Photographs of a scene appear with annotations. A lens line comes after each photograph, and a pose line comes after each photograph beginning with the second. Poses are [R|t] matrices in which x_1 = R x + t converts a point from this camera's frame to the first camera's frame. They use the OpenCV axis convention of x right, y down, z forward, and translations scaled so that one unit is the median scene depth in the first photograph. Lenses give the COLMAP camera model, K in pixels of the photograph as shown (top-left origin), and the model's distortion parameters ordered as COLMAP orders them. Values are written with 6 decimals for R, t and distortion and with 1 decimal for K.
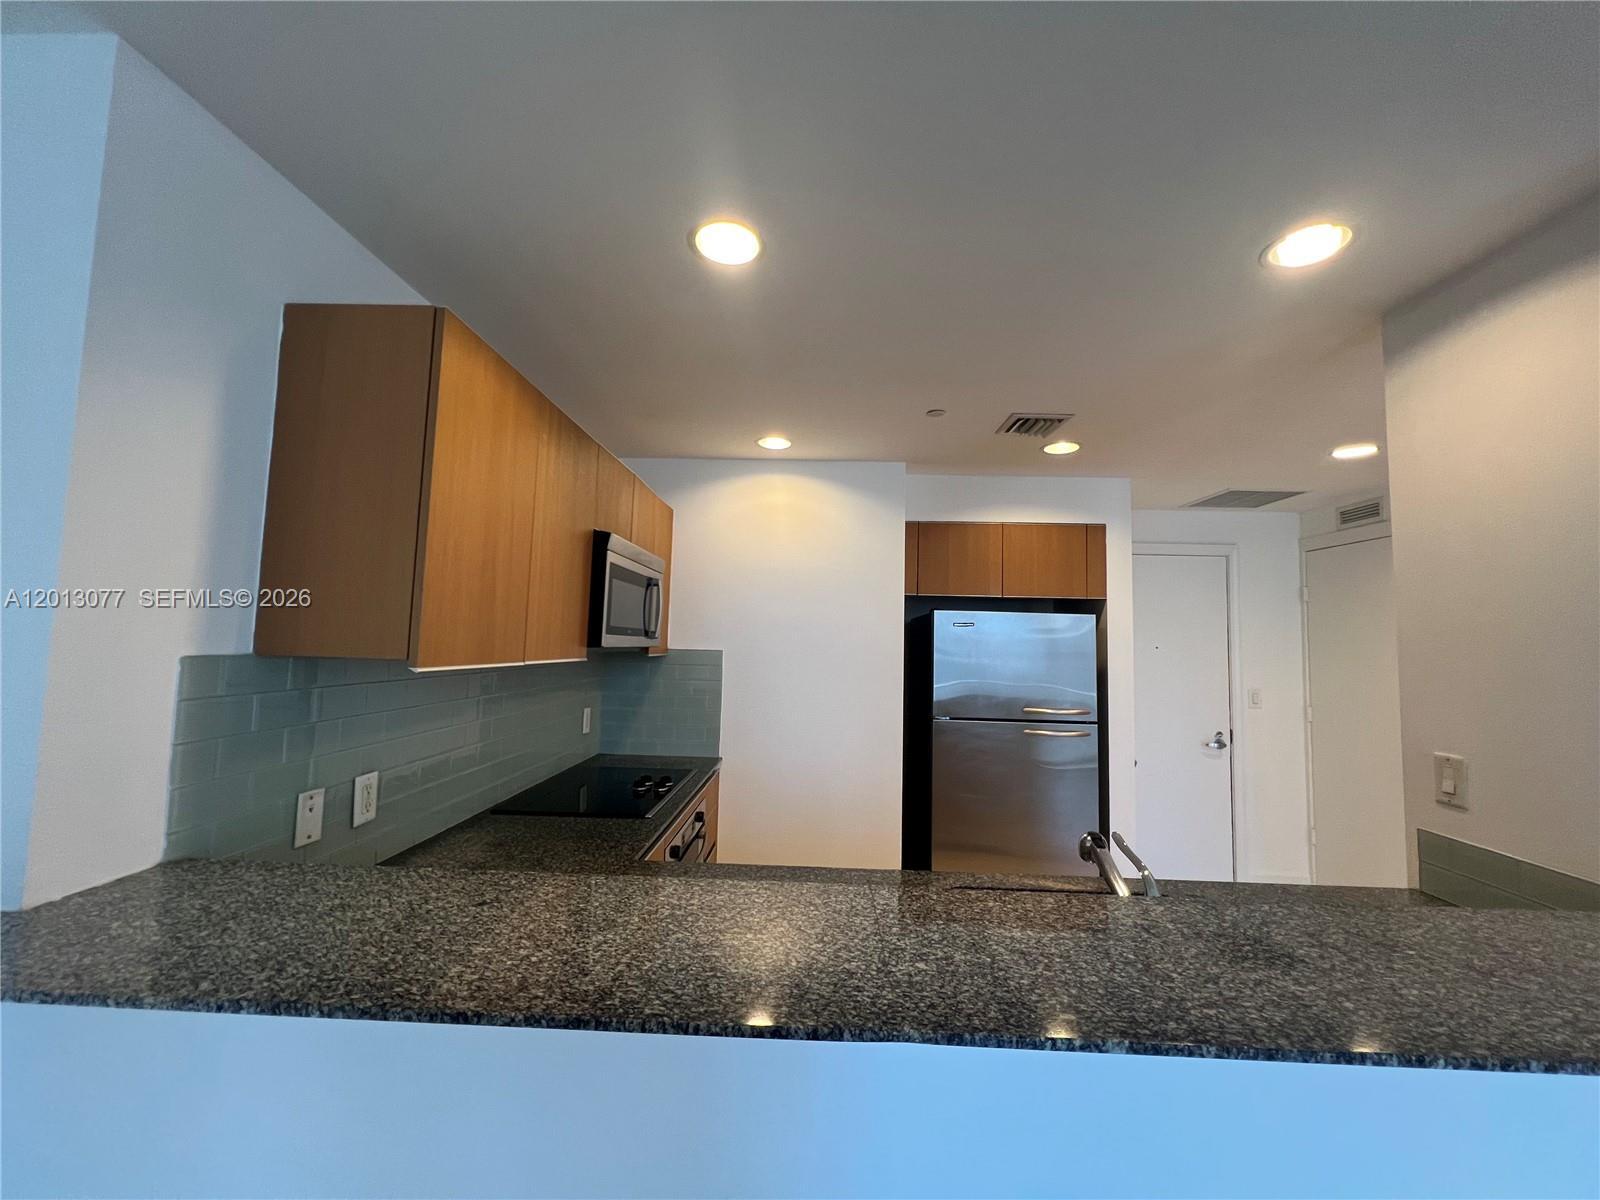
lens RADIAL K [[642.6, 0, 800.0], [0, 642.6, 600.0], [0, 0, 1]] dist [-0.001995, 0.002409]
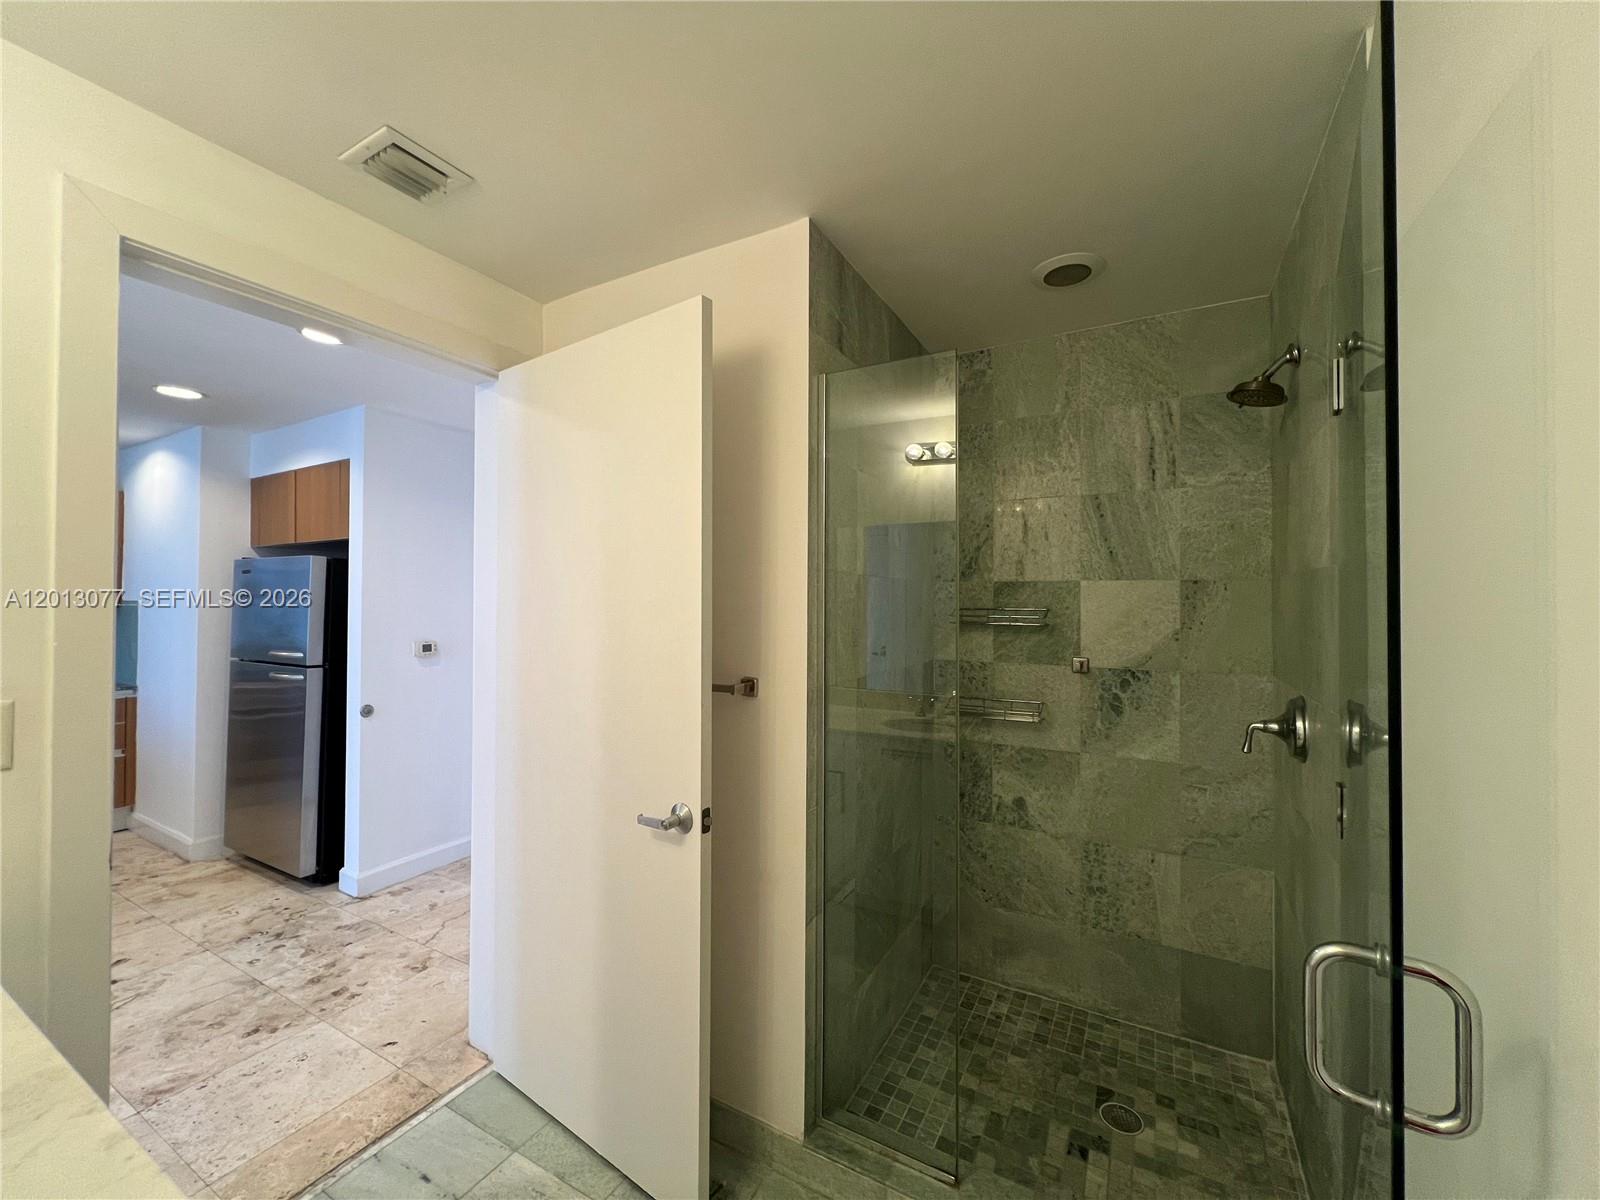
lens RADIAL K [[640.3, 0, 766.7], [0, 640.3, 596.3], [0, 0, 1]] dist [-0.000829, -0.000299]
pose [[0.890001, -0.025088, -0.455269, 1.558649], [0.049460, 0.997905, 0.041697, 0.080724], [0.453269, -0.059628, 0.889377, 0.469064]]
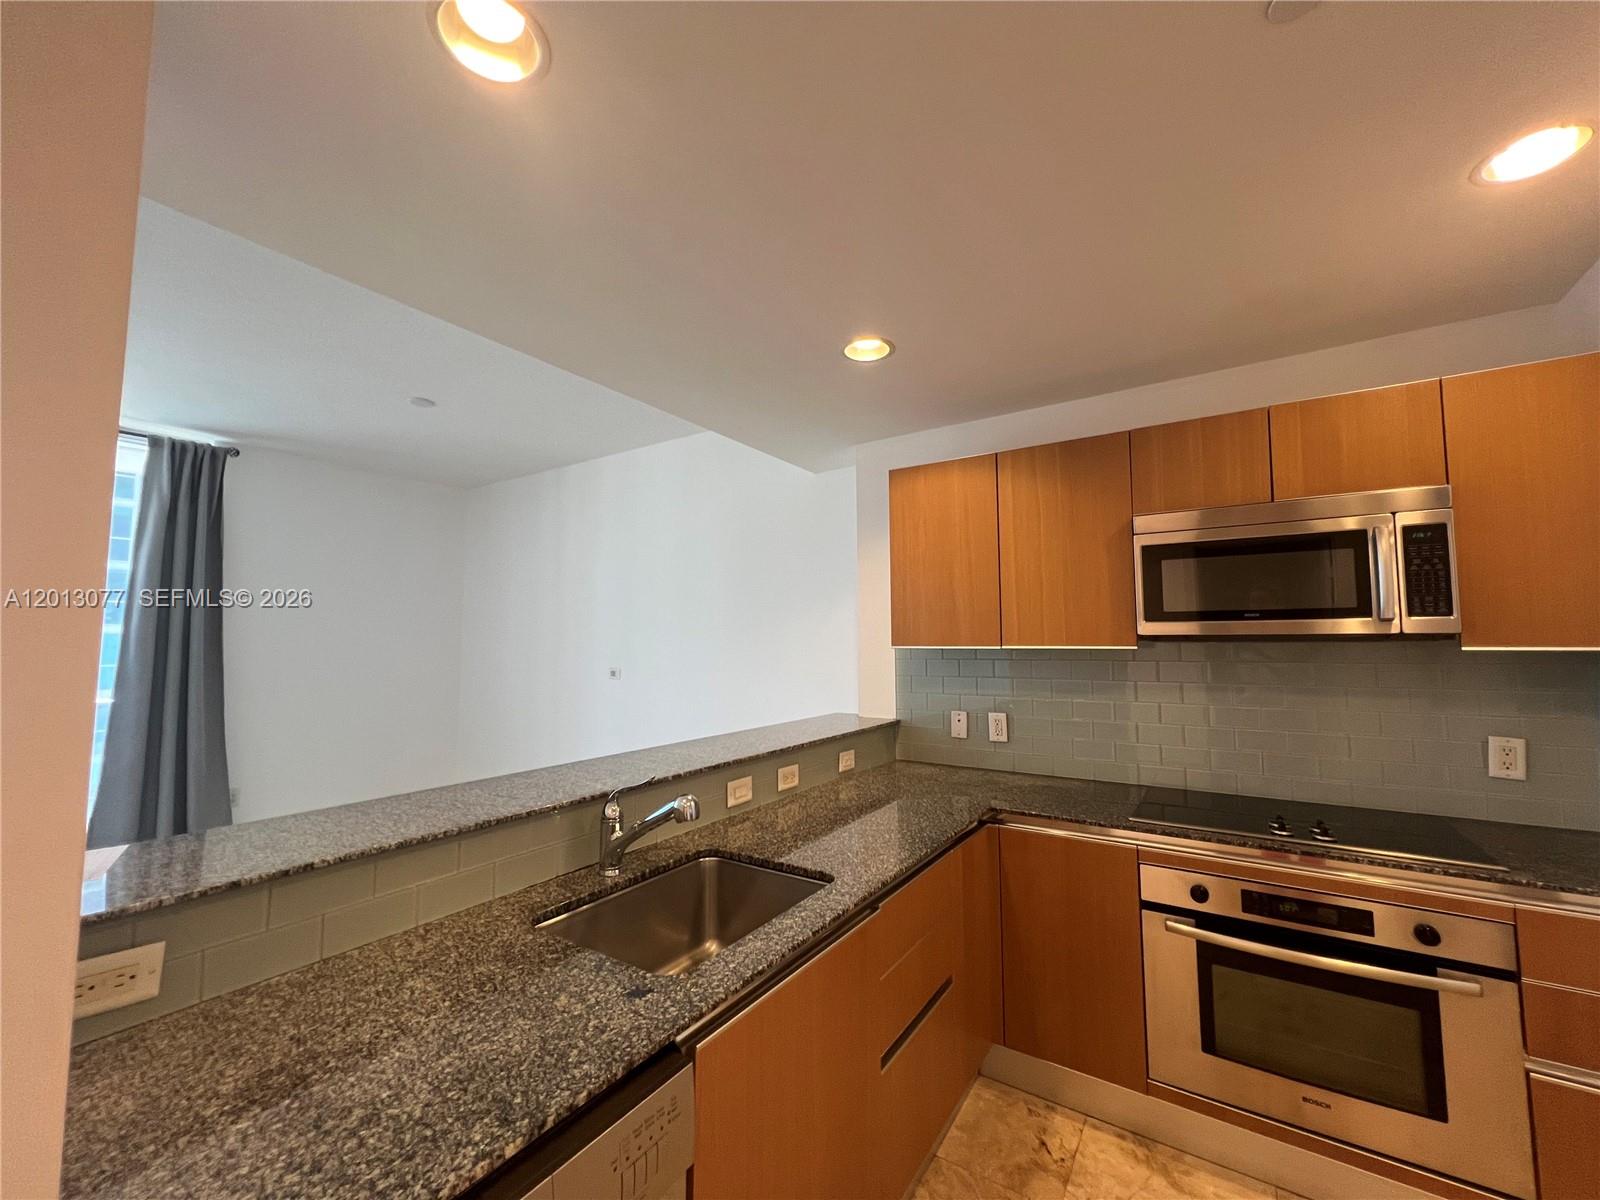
lens RADIAL K [[642.6, 0, 800.0], [0, 642.6, 600.0], [0, 0, 1]] dist [-0.001995, 0.002409]
pose [[-0.526495, -0.077330, -0.846654, 0.537392], [0.050593, 0.991240, -0.121997, 0.077513], [0.848671, -0.107065, -0.517971, 0.735169]]
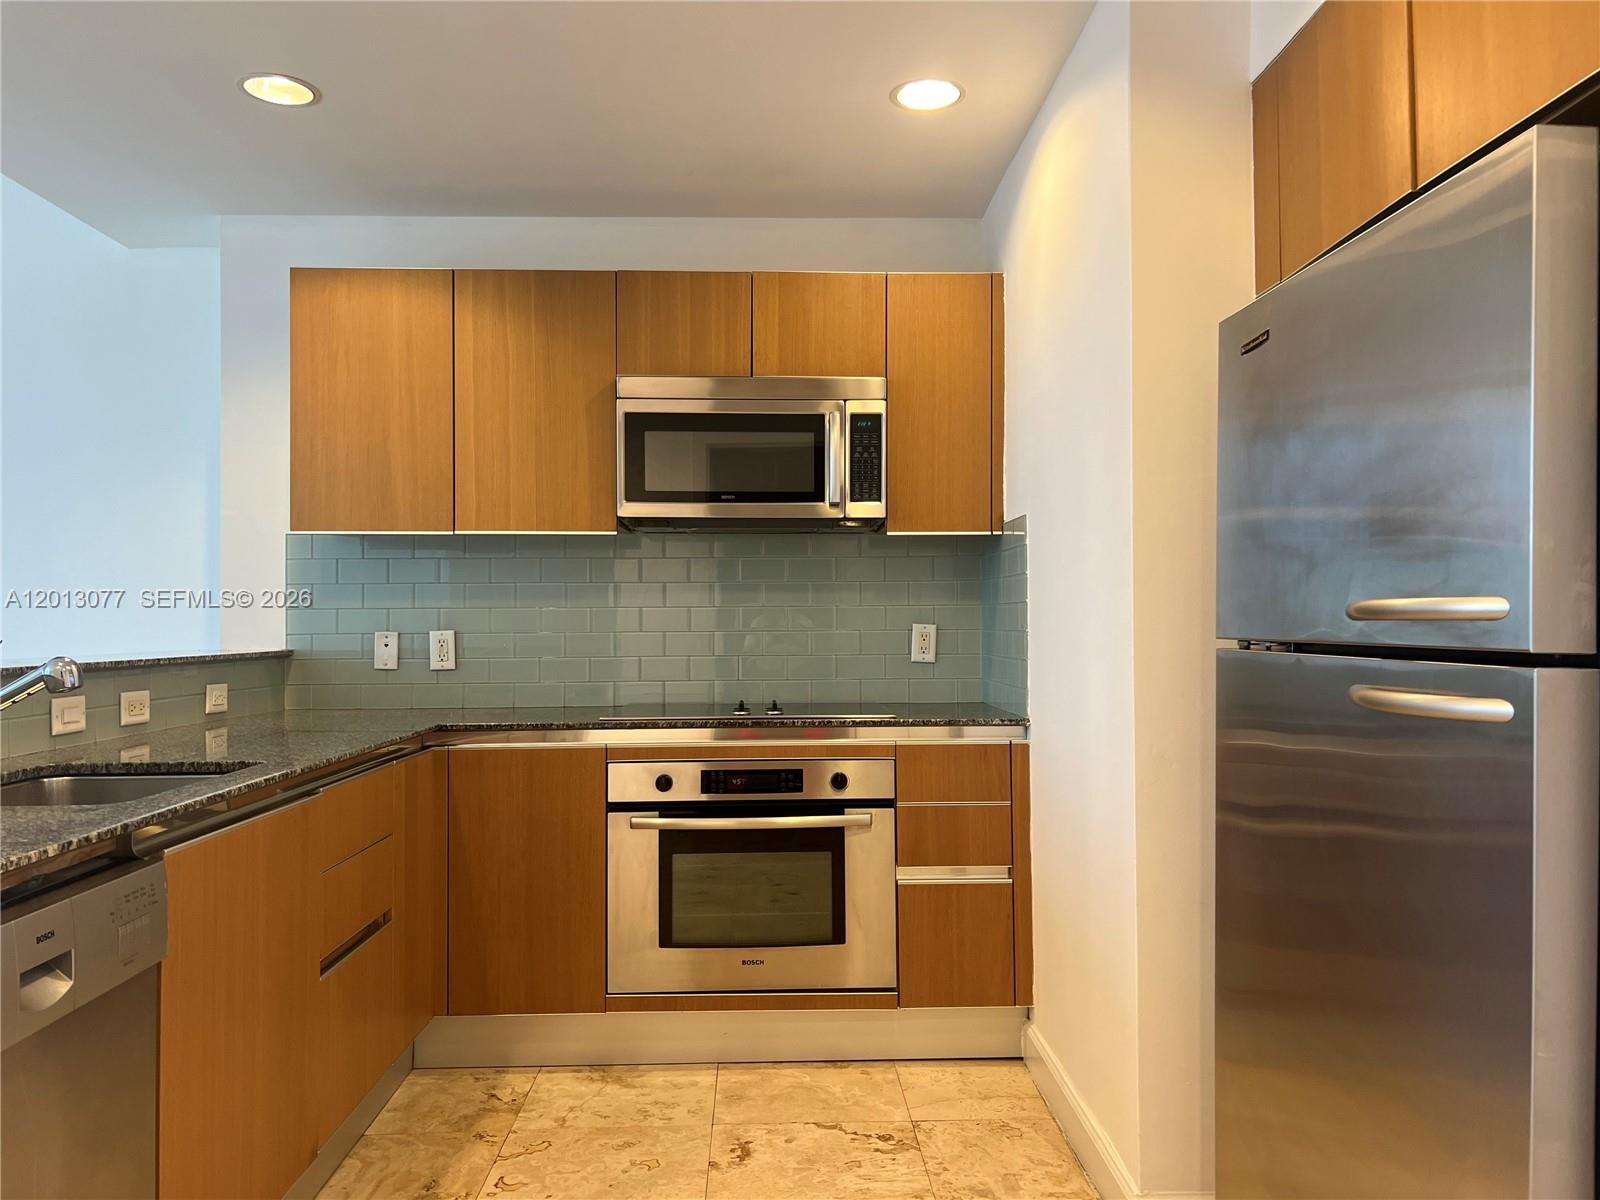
lens RADIAL K [[1192.7, 0, 800.0], [0, 1192.7, 600.0], [0, 0, 1]] dist [0.089149, -0.148981]
pose [[0.062409, -0.039603, -0.997265, 0.845909], [0.073379, 0.996690, -0.034988, 0.171586], [0.995350, -0.070994, 0.065108, 0.770373]]
